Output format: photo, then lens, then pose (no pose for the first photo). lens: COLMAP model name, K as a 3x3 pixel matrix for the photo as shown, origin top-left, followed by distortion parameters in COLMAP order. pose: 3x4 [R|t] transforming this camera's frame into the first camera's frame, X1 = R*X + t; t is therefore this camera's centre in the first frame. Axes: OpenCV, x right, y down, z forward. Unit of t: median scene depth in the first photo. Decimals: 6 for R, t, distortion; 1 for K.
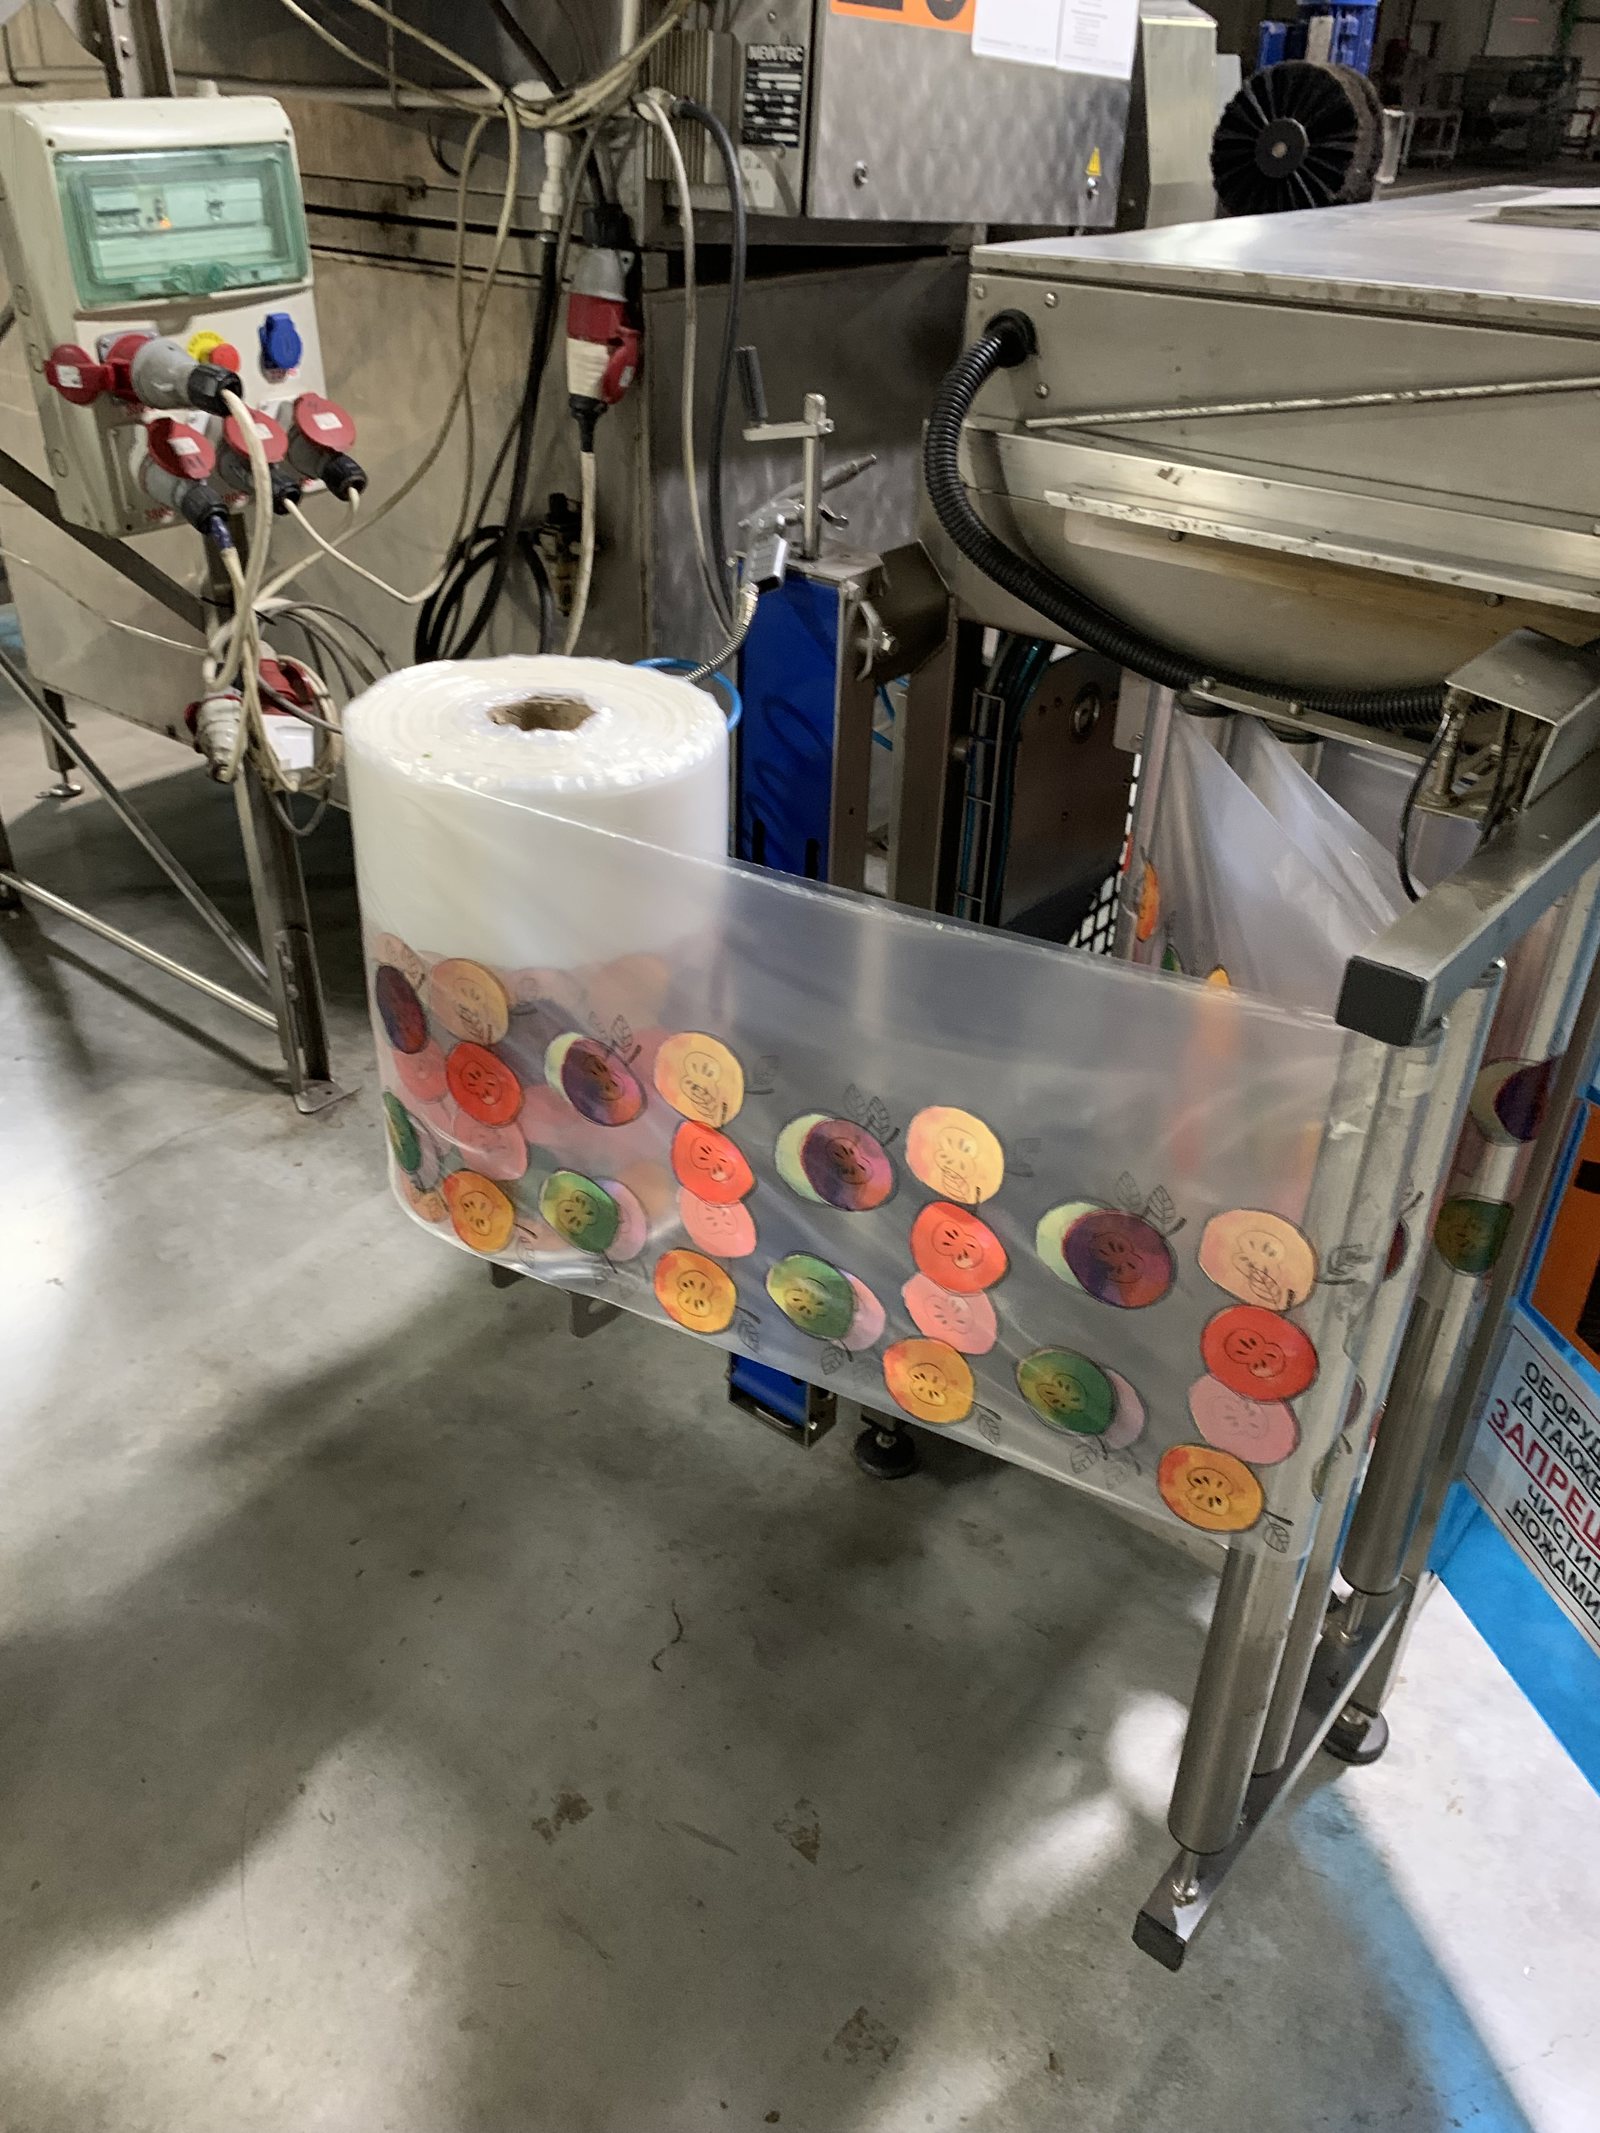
lens RADIAL K [[1638.0, 0, 800.0], [0, 1638.0, 1066.5], [0, 0, 1]] dist [-0.003351, -0.012422]
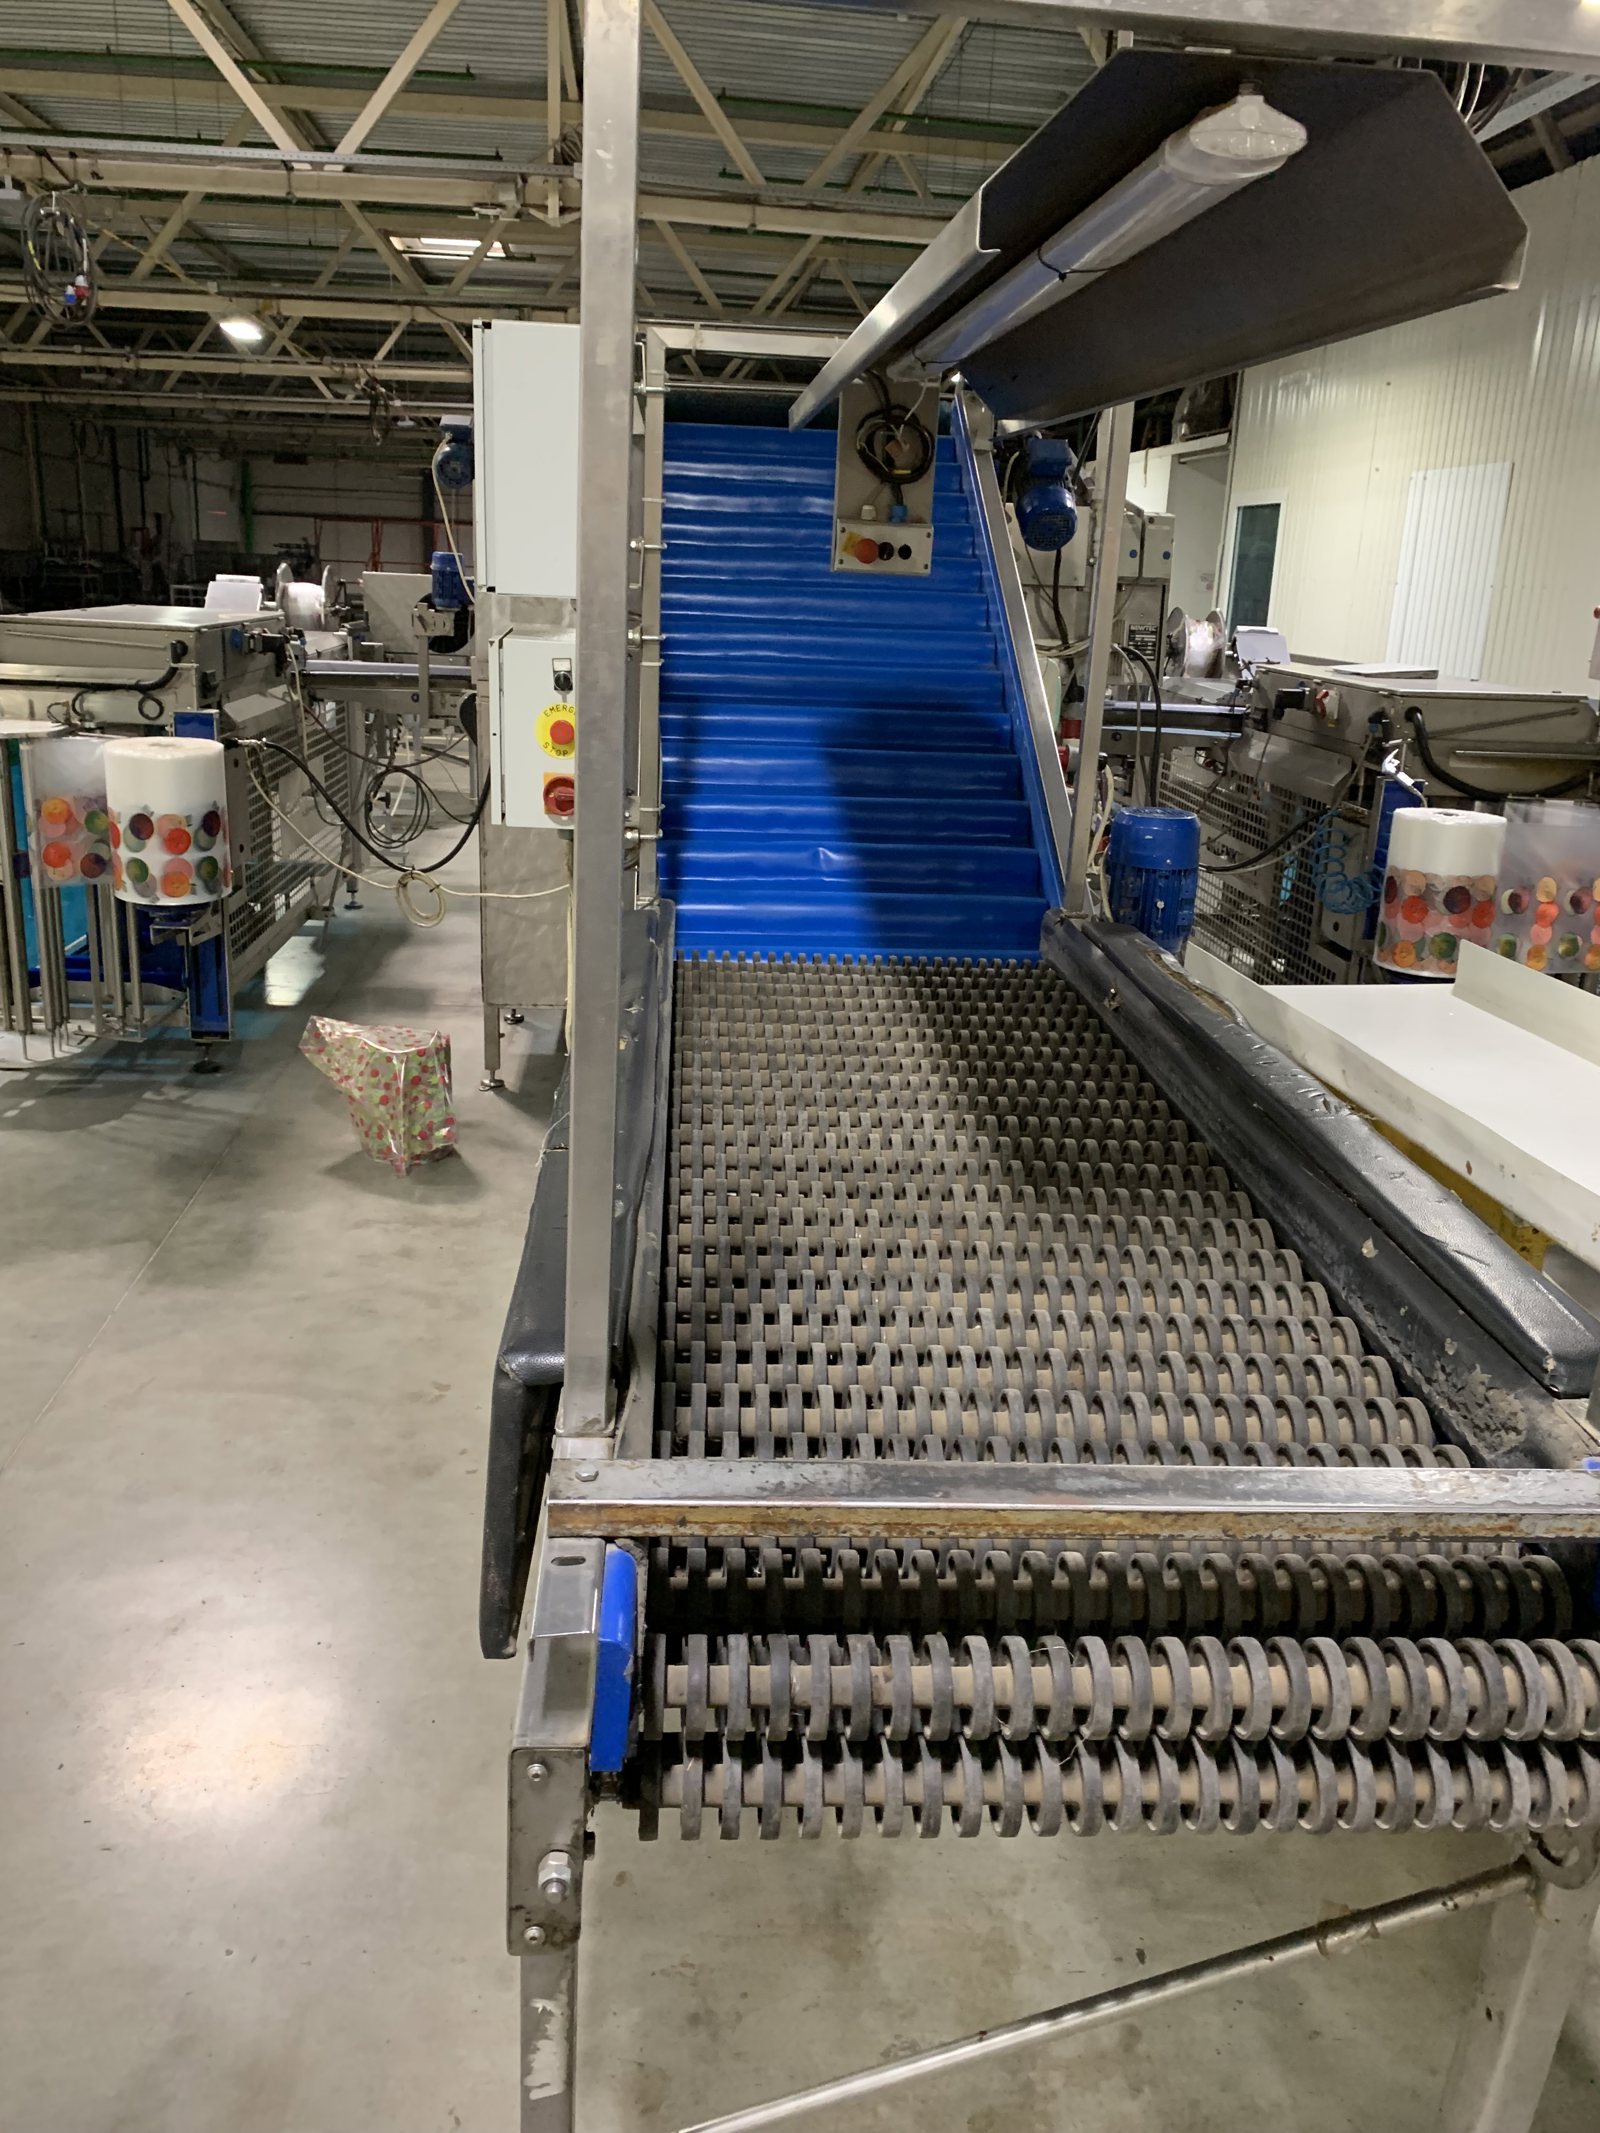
lens RADIAL K [[1638.0, 0, 800.0], [0, 1638.0, 1066.5], [0, 0, 1]] dist [-0.003351, -0.012422]
pose [[0.719247, -0.200250, 0.665270, -1.923703], [0.351350, 0.930927, -0.099643, 0.075526], [-0.599364, 0.305410, 0.739924, -0.316561]]
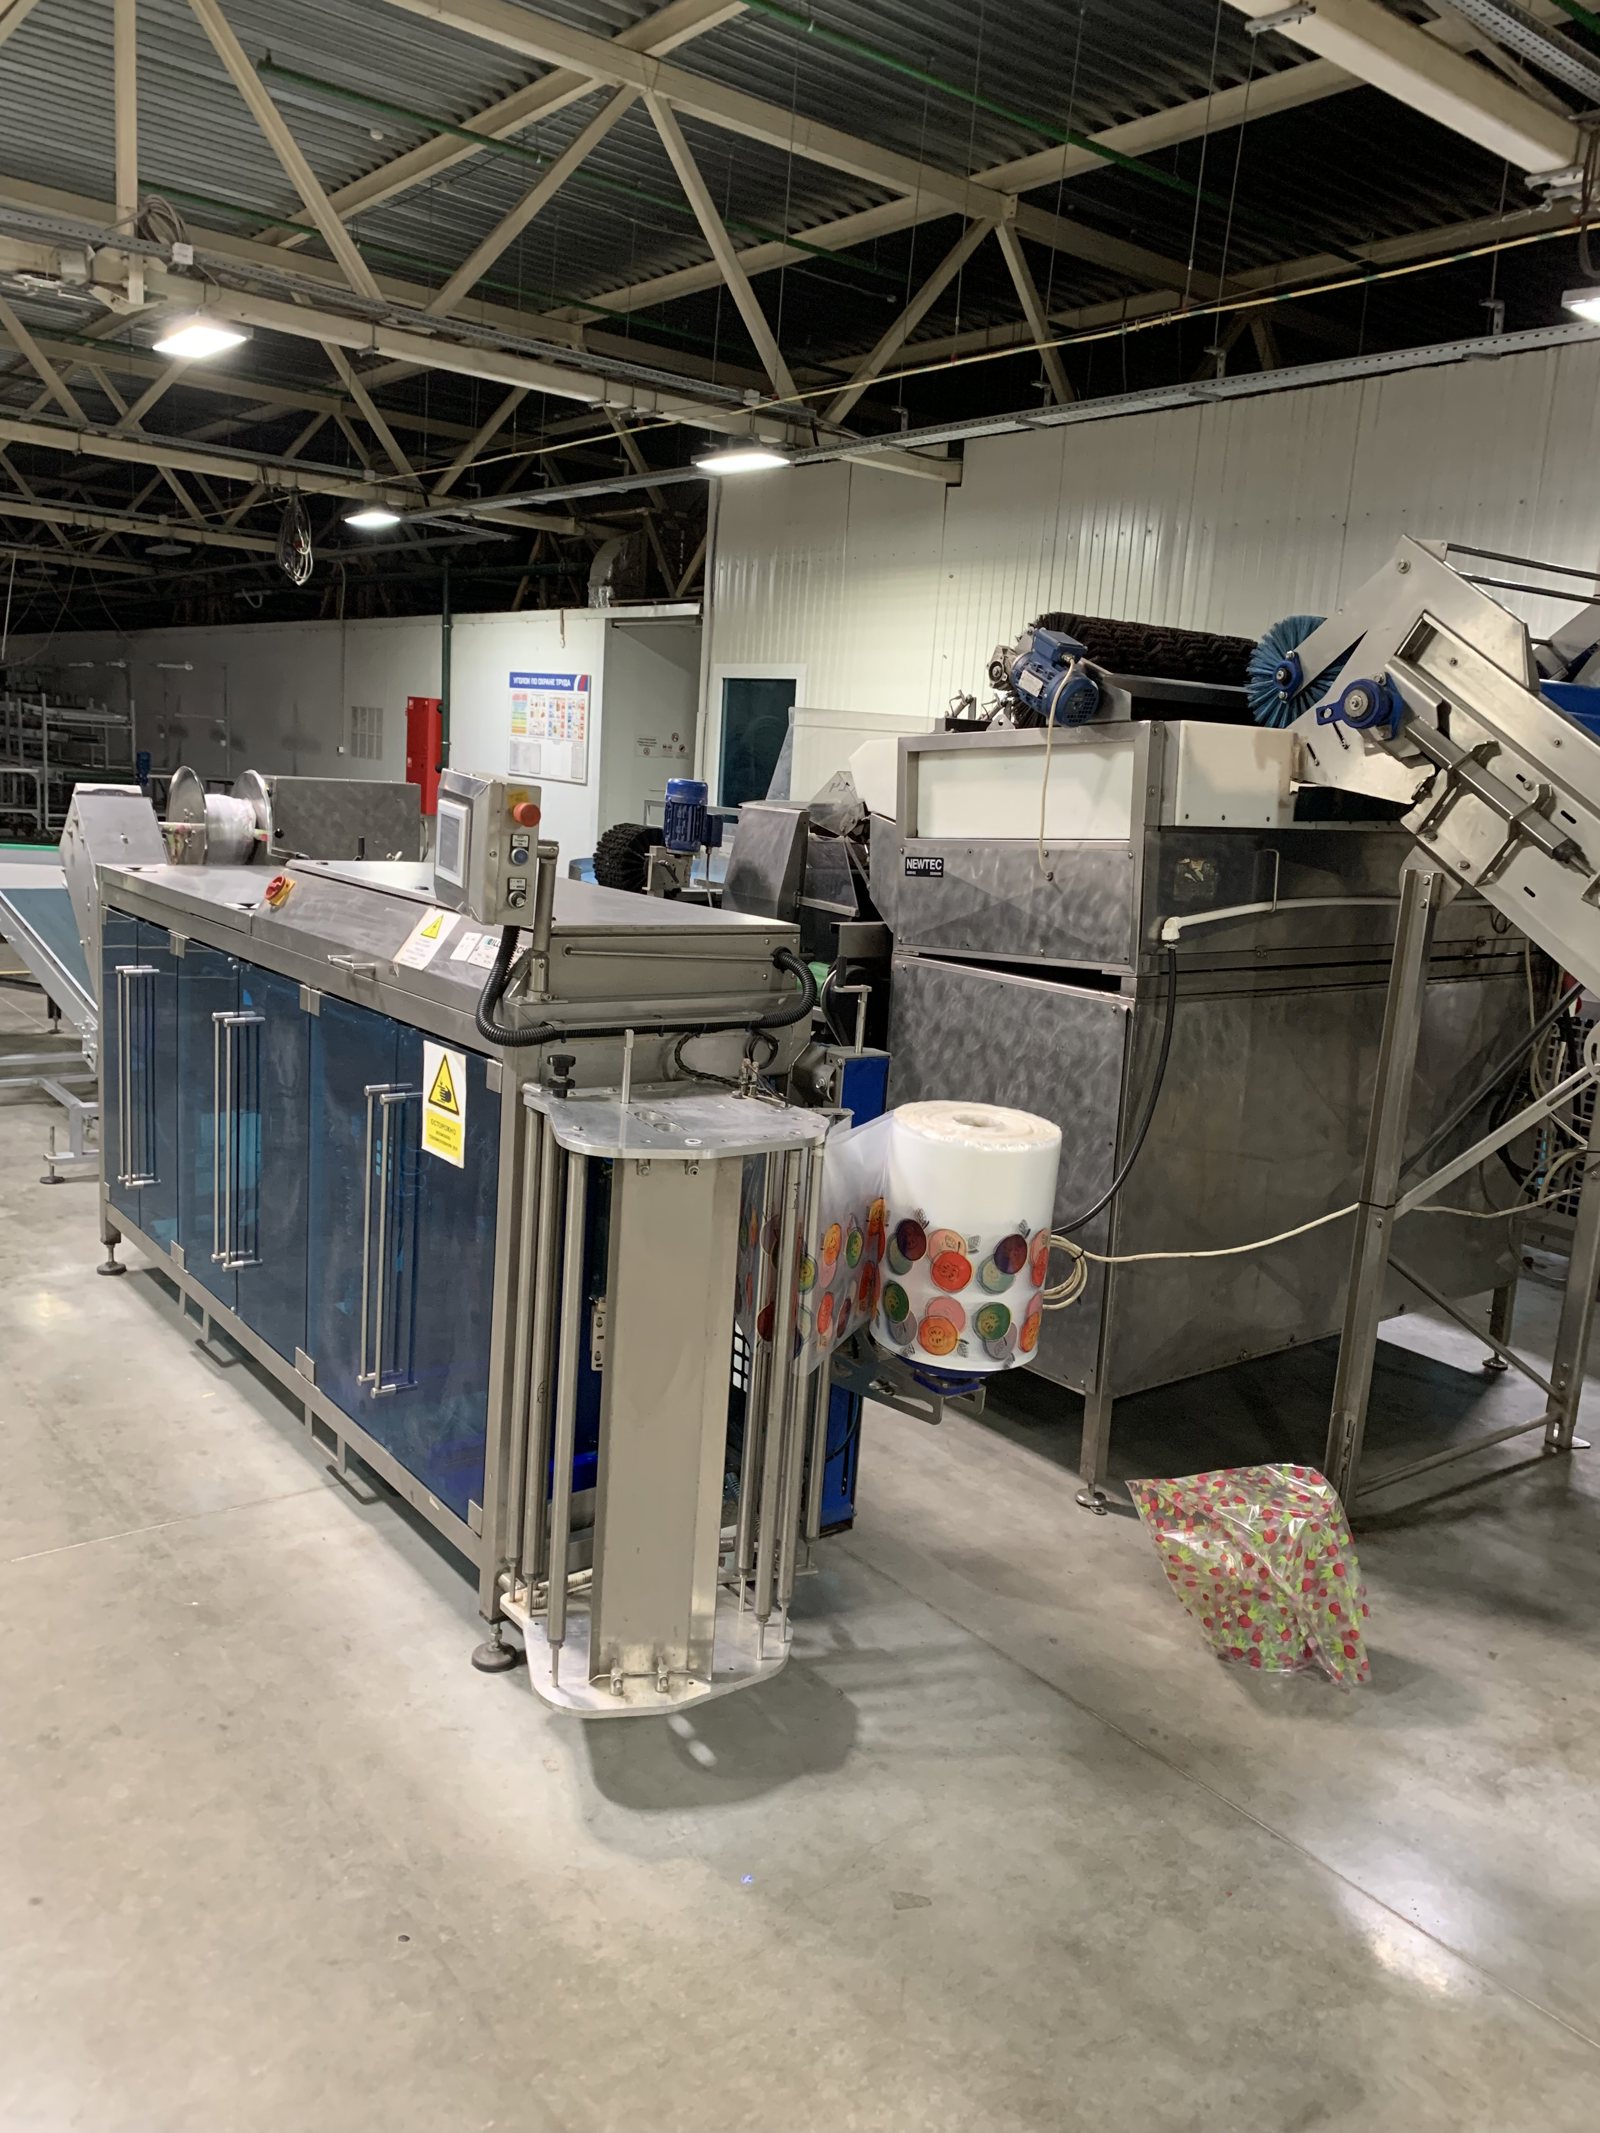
lens RADIAL K [[1638.0, 0, 800.0], [0, 1638.0, 1066.5], [0, 0, 1]] dist [-0.003351, -0.012422]
pose [[0.225899, -0.197938, 0.953829, -2.320225], [0.470023, 0.879774, 0.071252, -0.927800], [-0.853257, 0.432226, 0.291775, 1.186758]]
